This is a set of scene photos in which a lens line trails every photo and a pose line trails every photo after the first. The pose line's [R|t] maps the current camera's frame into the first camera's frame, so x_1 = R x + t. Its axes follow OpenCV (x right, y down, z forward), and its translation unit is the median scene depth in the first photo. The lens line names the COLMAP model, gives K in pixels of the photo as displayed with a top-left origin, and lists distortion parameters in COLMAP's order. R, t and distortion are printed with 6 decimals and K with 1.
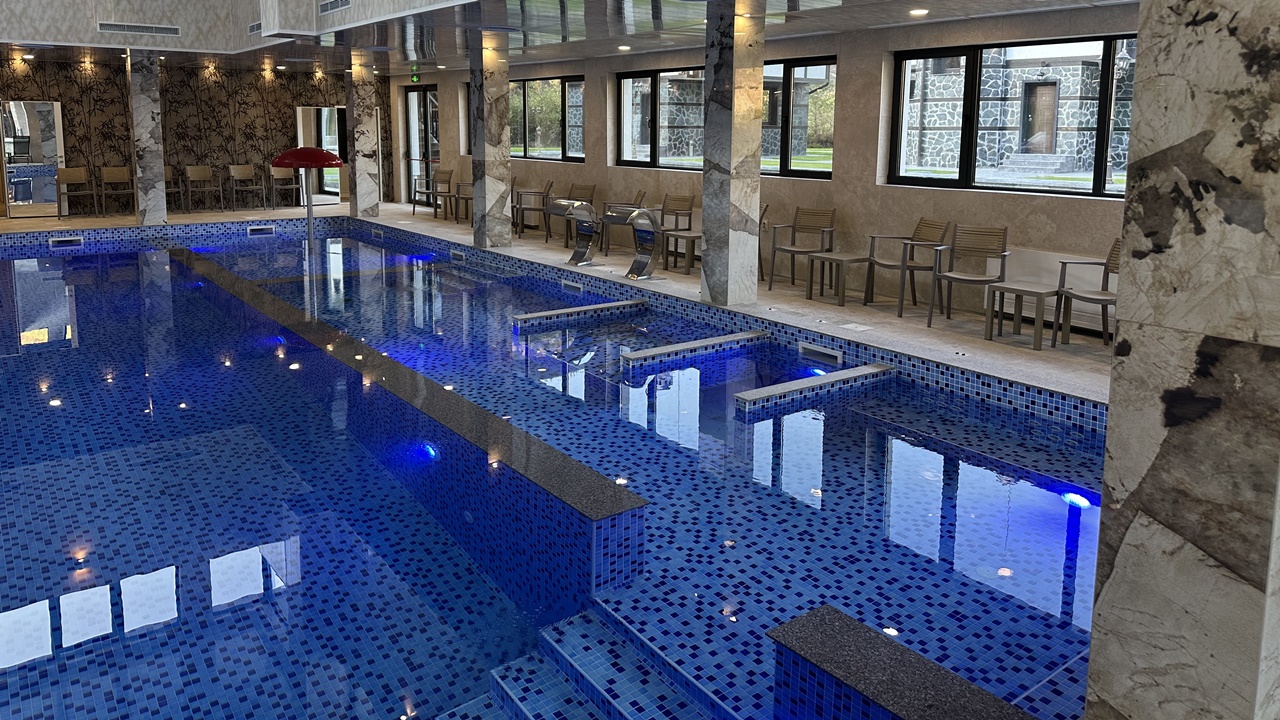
lens RADIAL K [[891.5, 0, 639.9], [0, 891.5, 282.2], [0, 0, 1]] dist [0.081417, -0.103457]
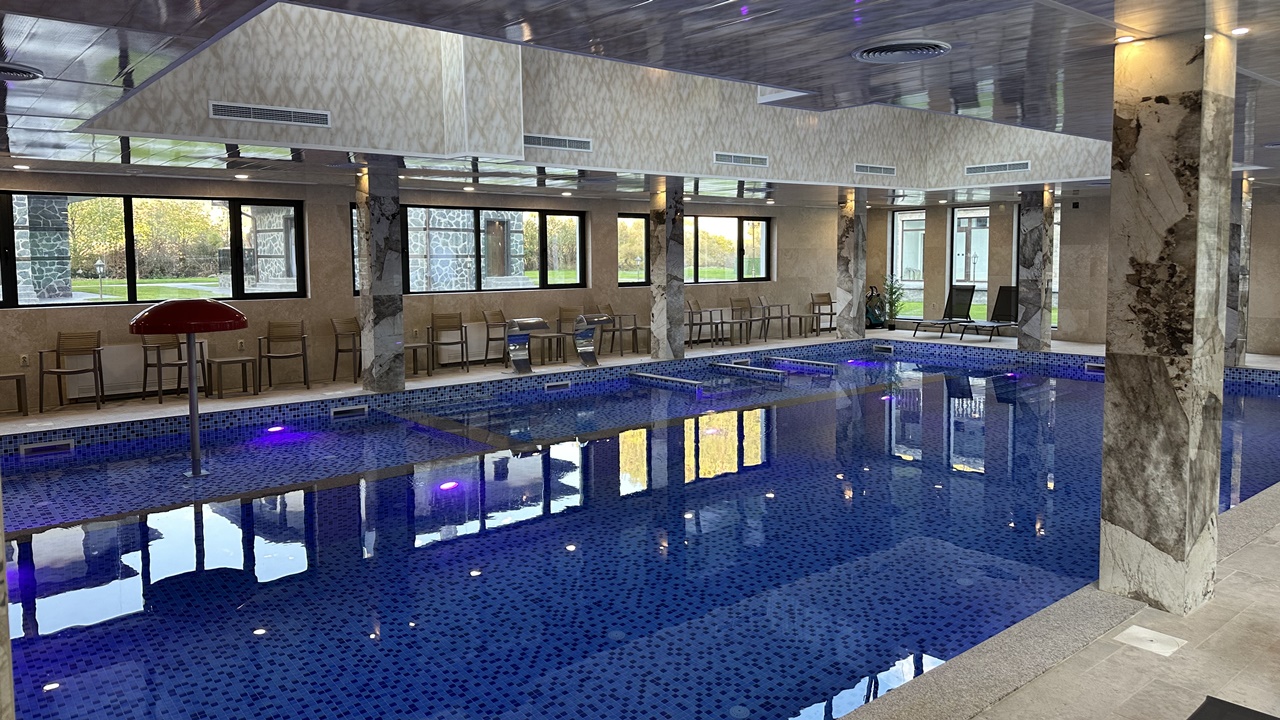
lens RADIAL K [[891.5, 0, 651.8], [0, 891.5, 353.0], [0, 0, 1]] dist [0.081417, -0.103457]
pose [[-0.052441, -0.119648, 0.991430, -0.963768], [0.180374, 0.975333, 0.127246, -0.128036], [-0.982199, 0.185501, -0.029566, 0.672113]]
